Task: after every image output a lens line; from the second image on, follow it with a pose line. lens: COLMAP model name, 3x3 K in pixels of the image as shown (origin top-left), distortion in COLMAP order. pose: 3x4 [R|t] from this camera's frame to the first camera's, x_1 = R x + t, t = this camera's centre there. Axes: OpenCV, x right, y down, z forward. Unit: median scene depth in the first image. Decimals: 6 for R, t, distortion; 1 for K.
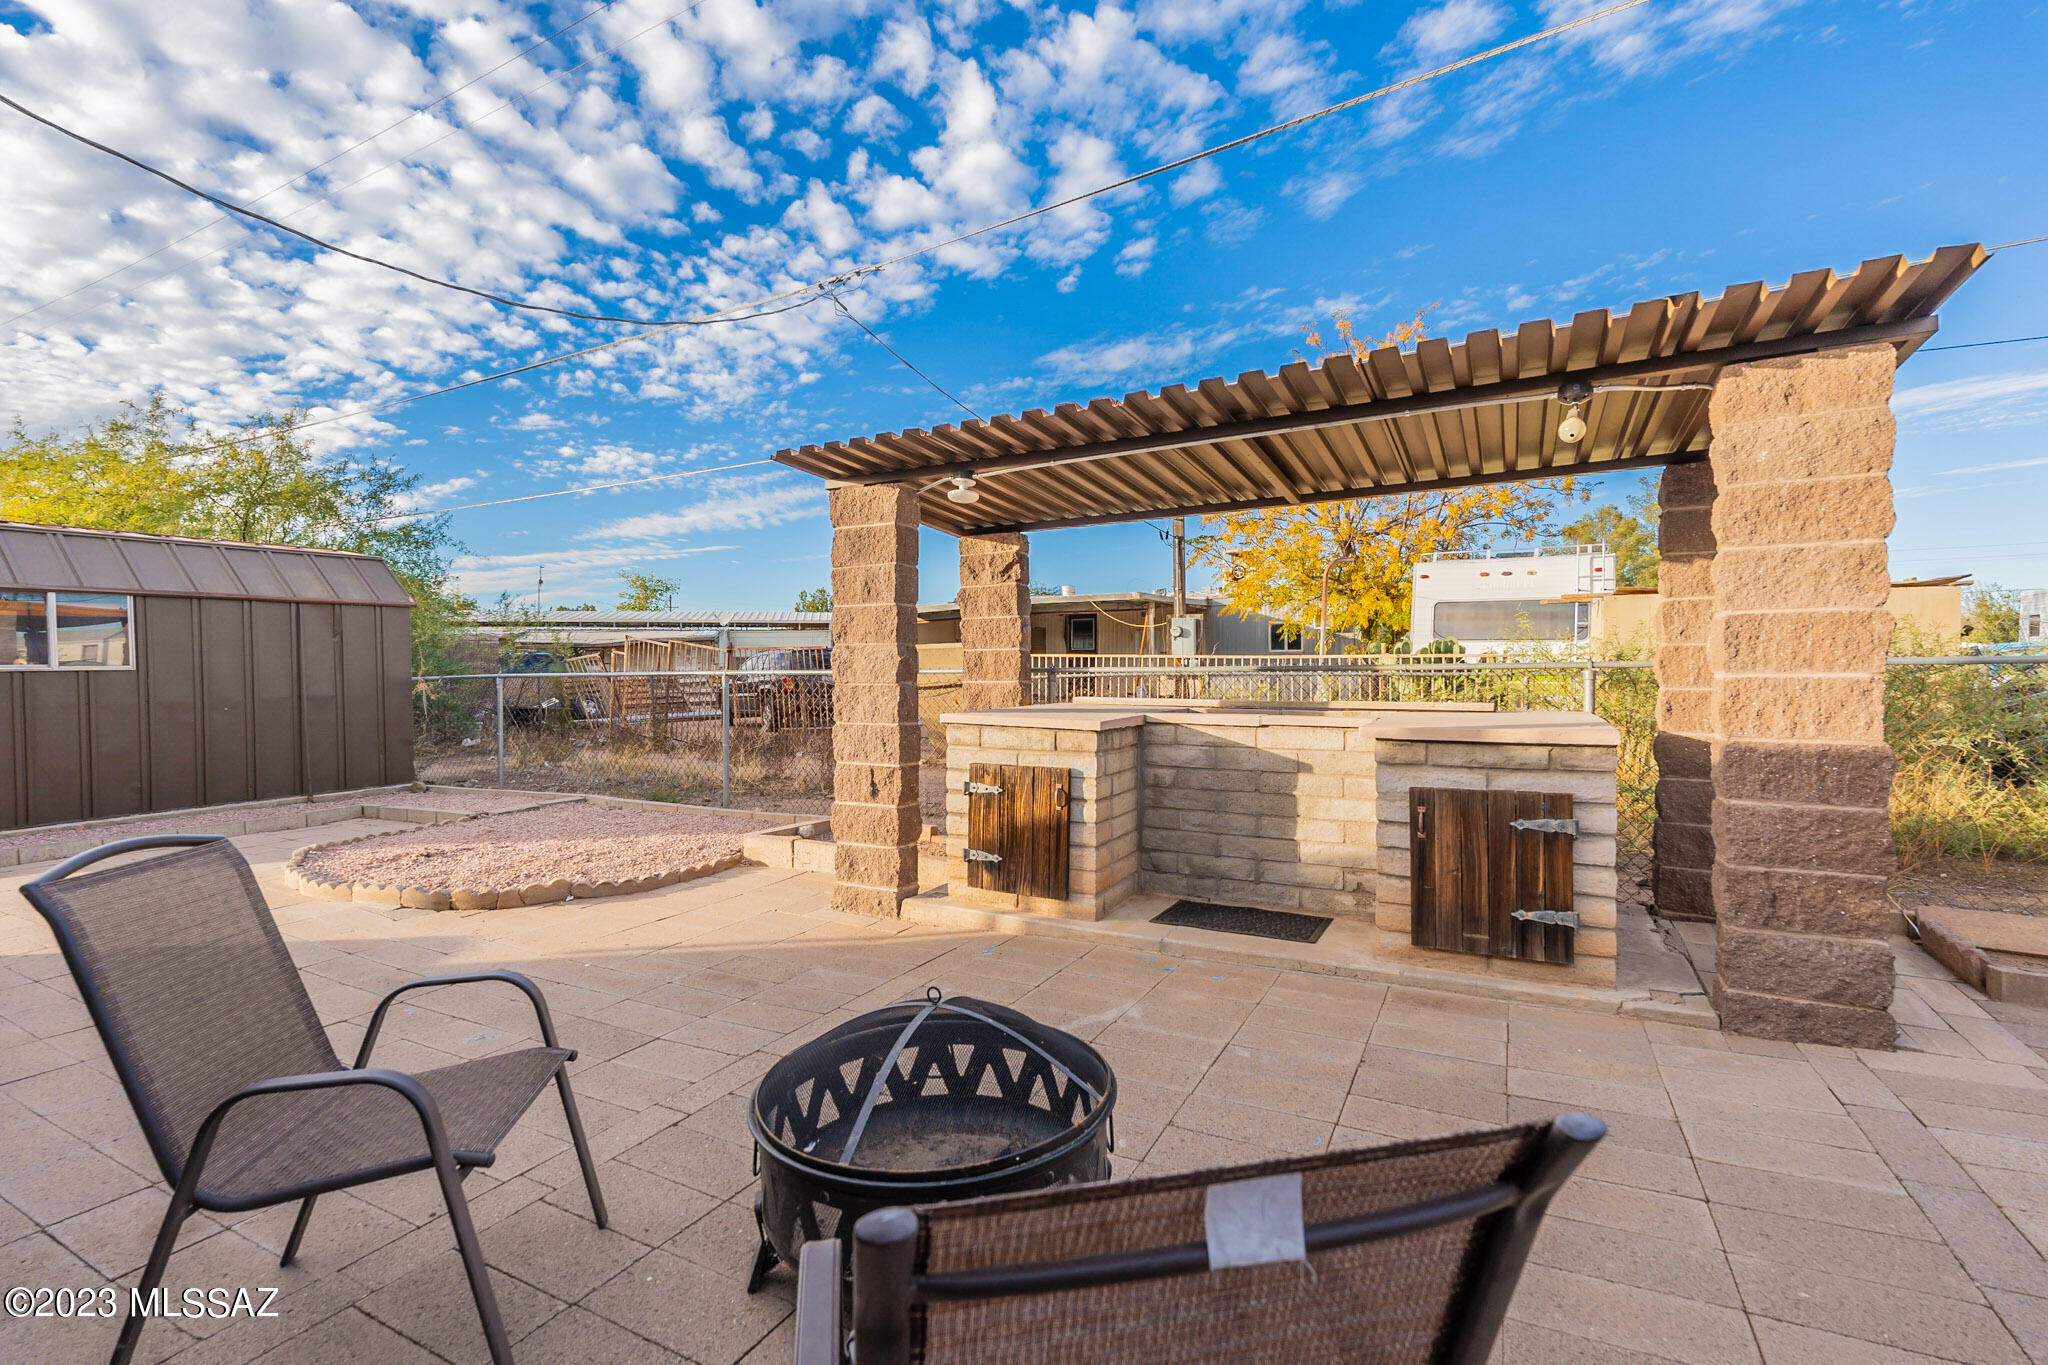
lens RADIAL K [[906.2, 0, 1018.0], [0, 906.2, 695.8], [0, 0, 1]] dist [-0.003974, 0.000380]
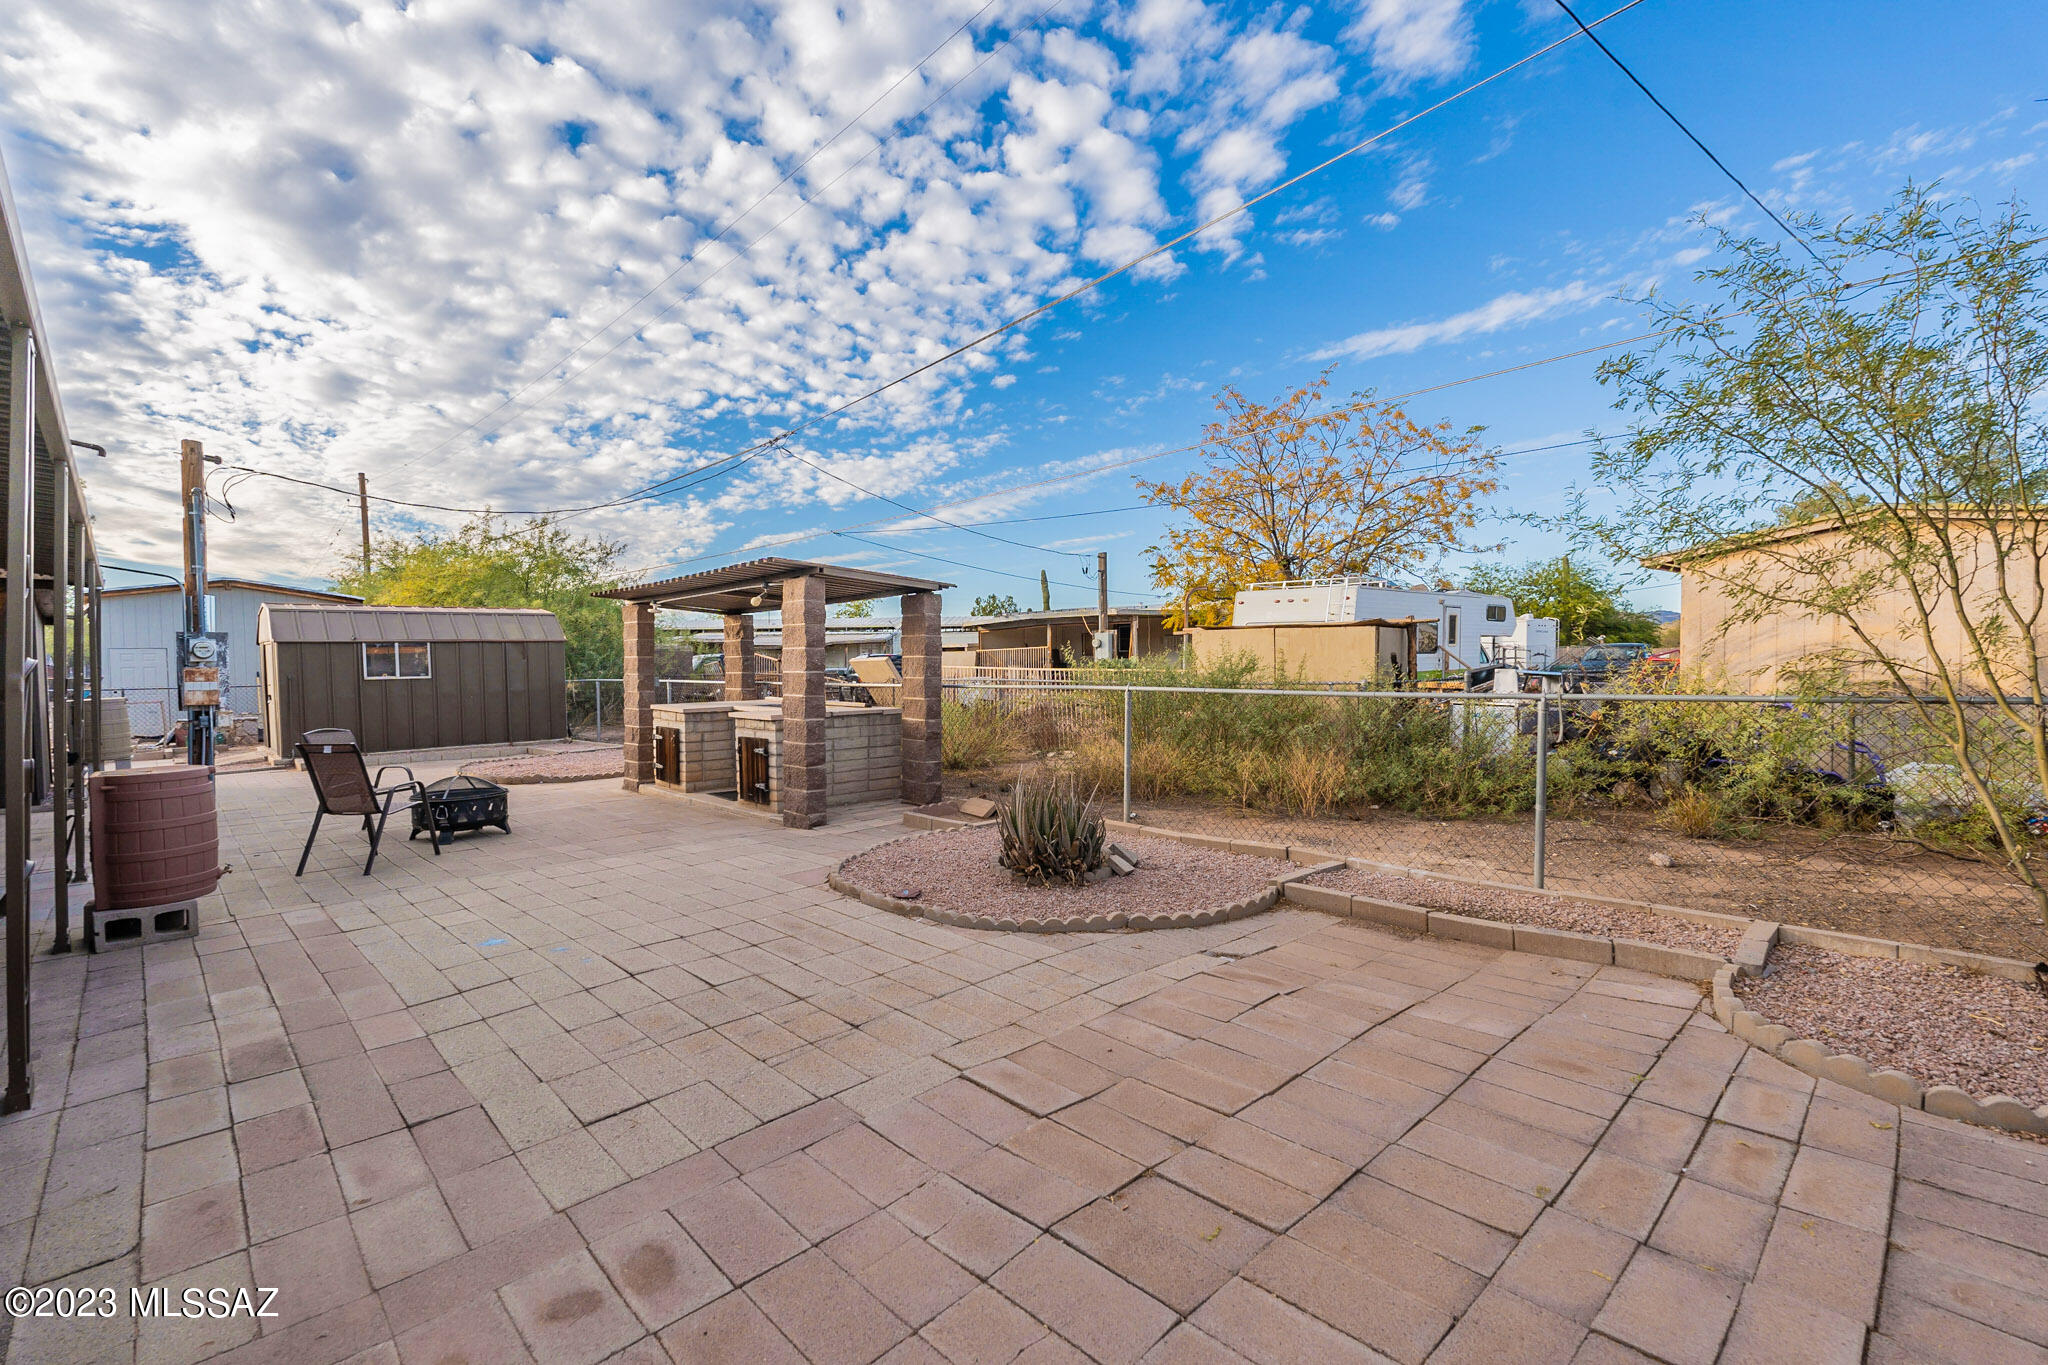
lens RADIAL K [[896.4, 0, 1023.8], [0, 896.4, 685.4], [0, 0, 1]] dist [-0.000905, 0.000157]
pose [[0.955424, 0.007269, -0.295147, 1.605701], [-0.006651, 0.999973, 0.003095, -0.045959], [0.295162, -0.000994, 0.955447, -0.967350]]
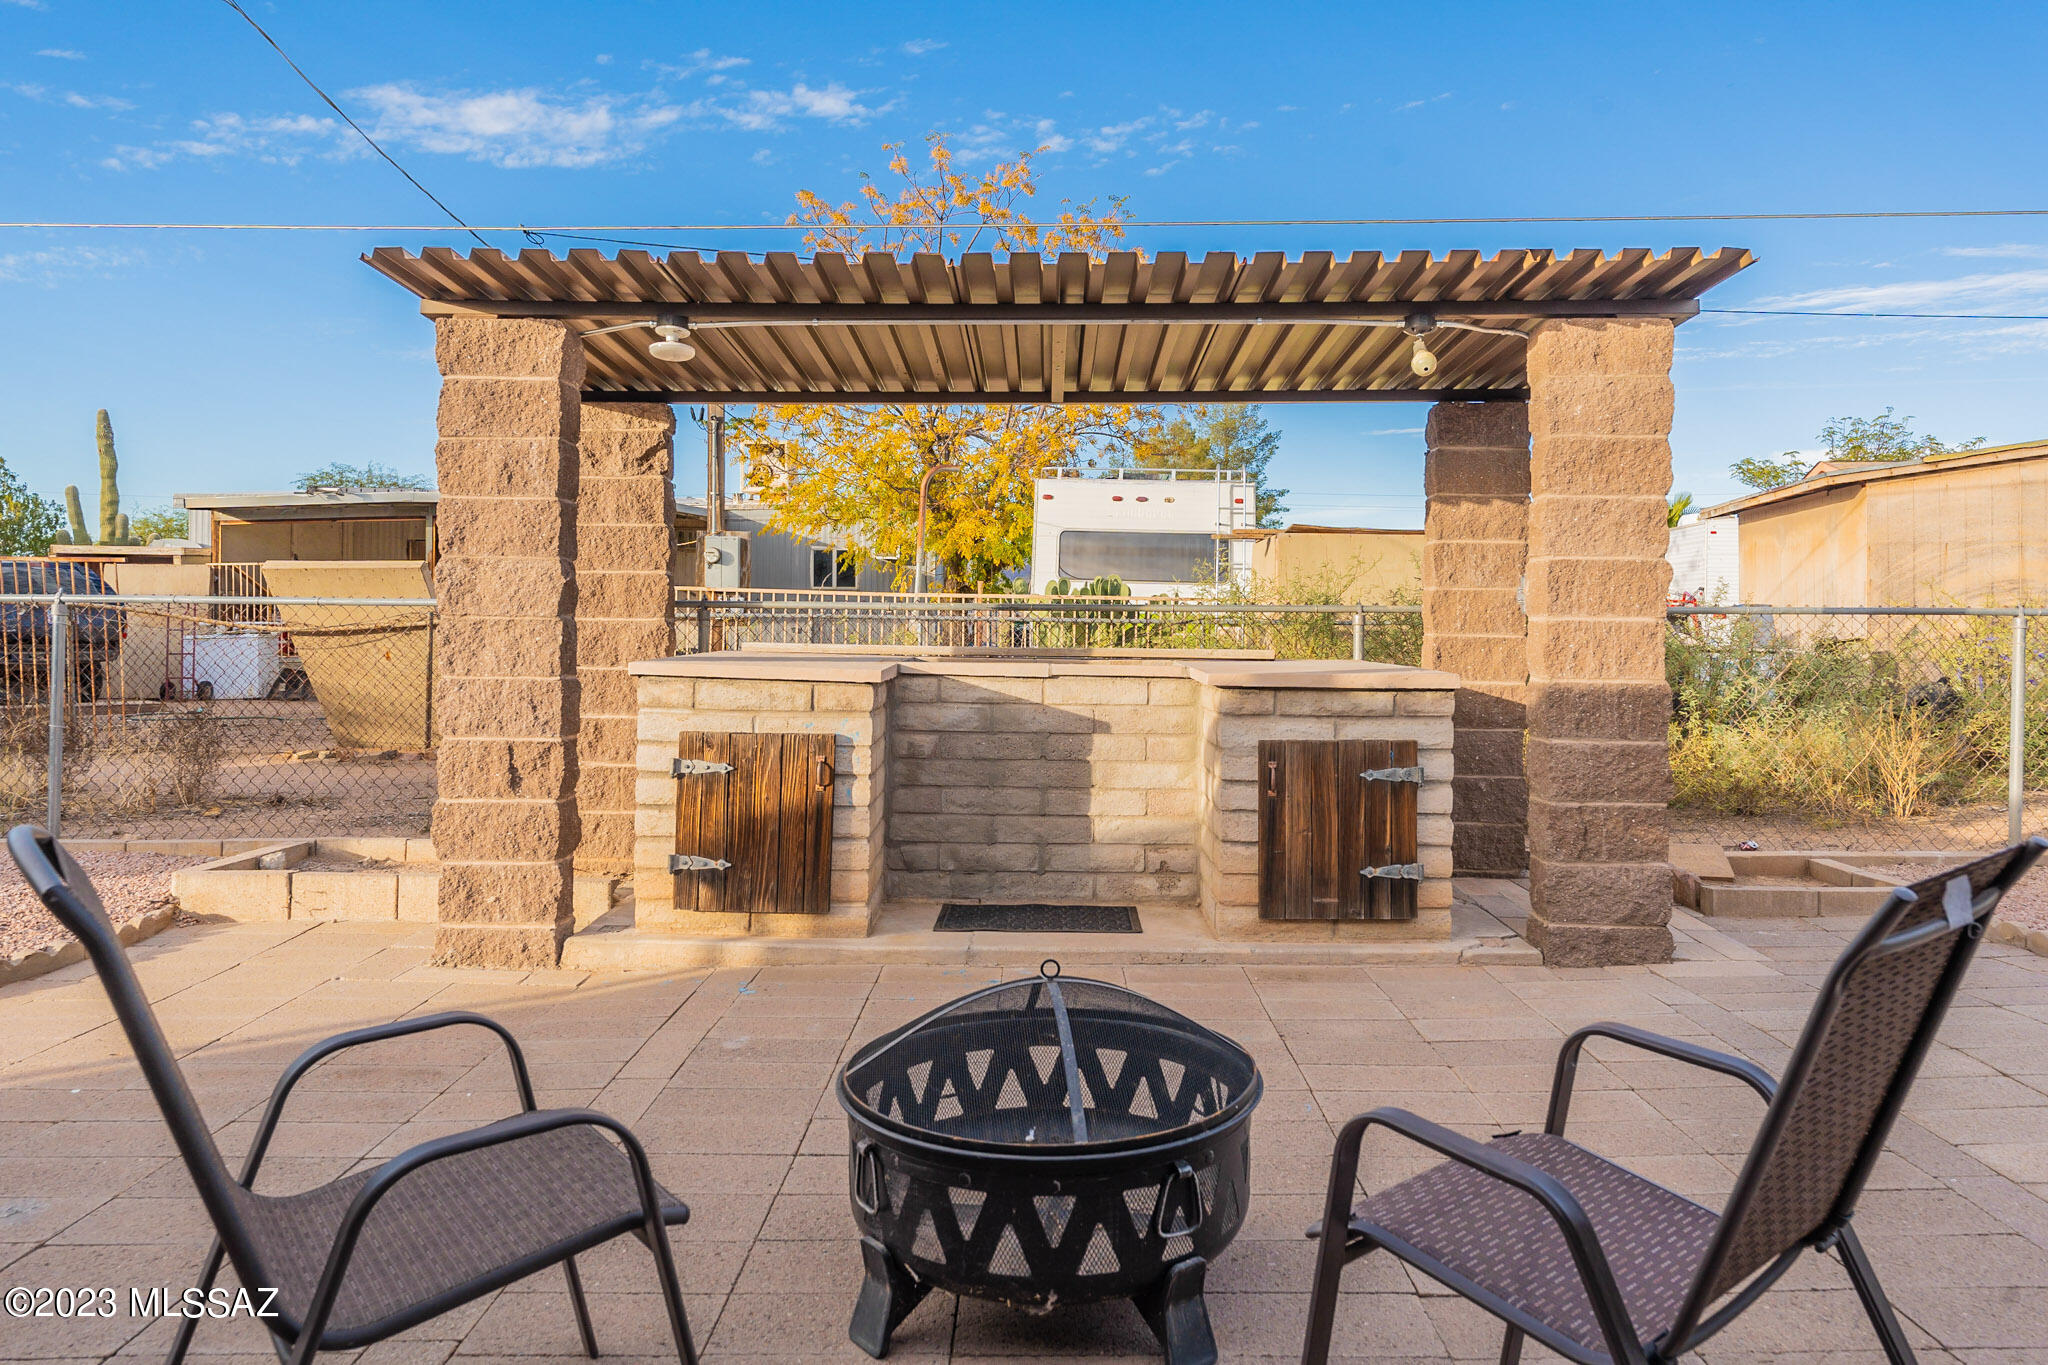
lens RADIAL K [[1351.0, 0, 1037.6], [0, 1351.0, 637.0], [0, 0, 1]] dist [-0.001959, 0.000721]
pose [[0.880904, 0.009148, 0.473206, -0.319740], [-0.002915, 0.999899, -0.013904, 0.015128], [-0.473286, 0.010869, 0.880842, -0.055386]]
